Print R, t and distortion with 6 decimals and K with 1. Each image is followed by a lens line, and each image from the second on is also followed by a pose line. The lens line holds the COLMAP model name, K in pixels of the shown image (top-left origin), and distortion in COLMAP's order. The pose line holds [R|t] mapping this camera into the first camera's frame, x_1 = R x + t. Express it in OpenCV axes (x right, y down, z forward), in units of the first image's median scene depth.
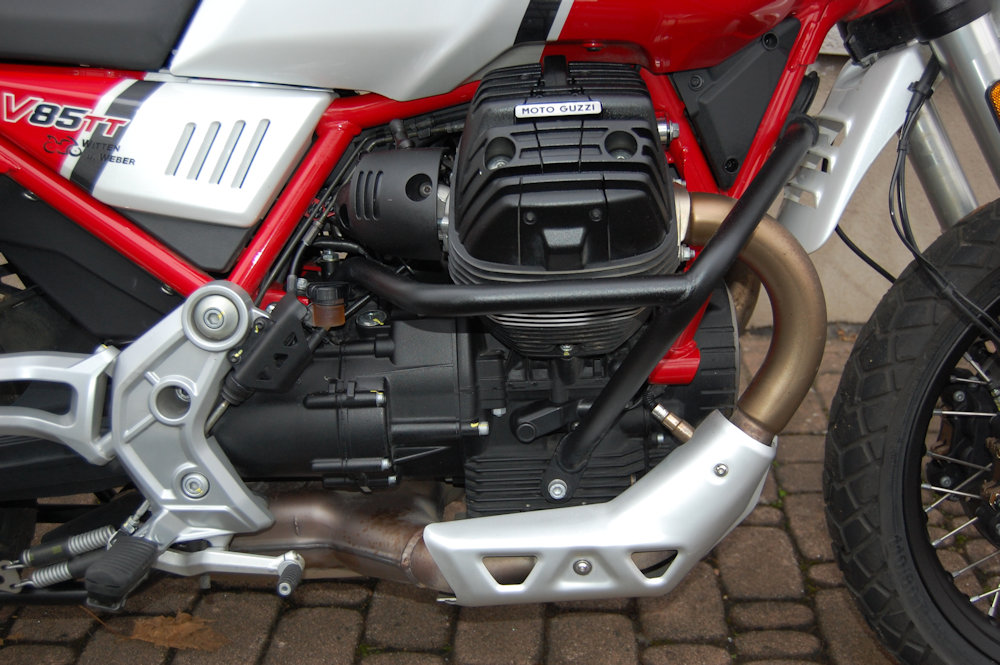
lens RADIAL K [[1092.7, 0, 517.6], [0, 1092.7, 333.4], [0, 0, 1]] dist [-0.058355, -0.001266]
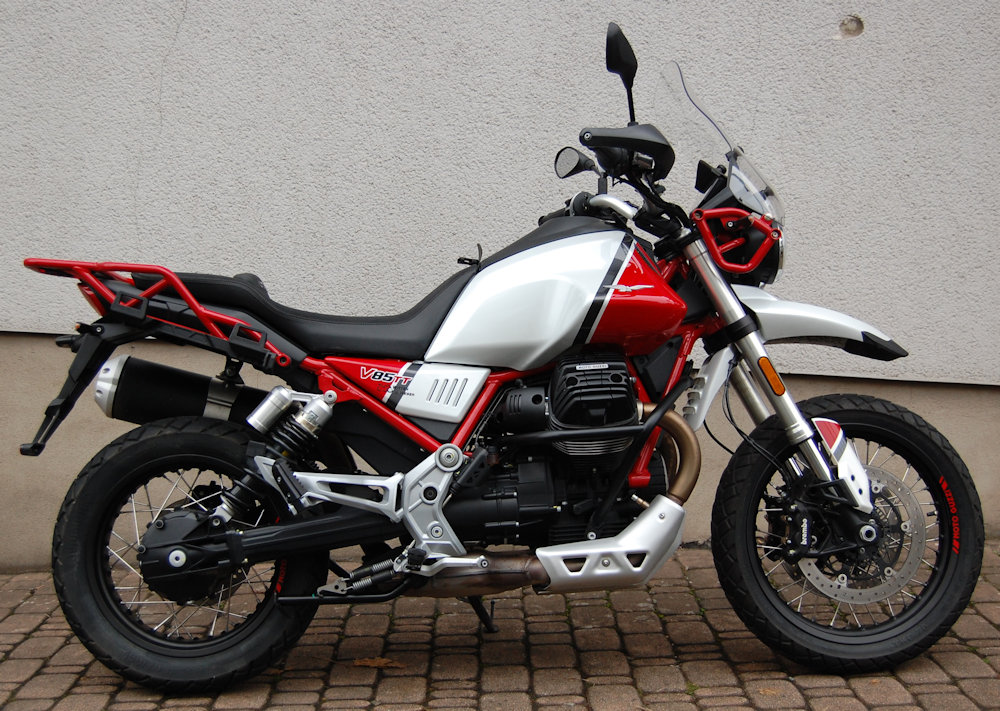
lens RADIAL K [[1294.7, 0, 500.0], [0, 1294.7, 355.5], [0, 0, 1]] dist [-0.114015, -0.013971]
pose [[0.997993, -0.013182, 0.061933, -0.331907], [0.031314, 0.952863, -0.301782, 0.620627], [-0.055036, 0.303116, 0.951363, -1.744220]]
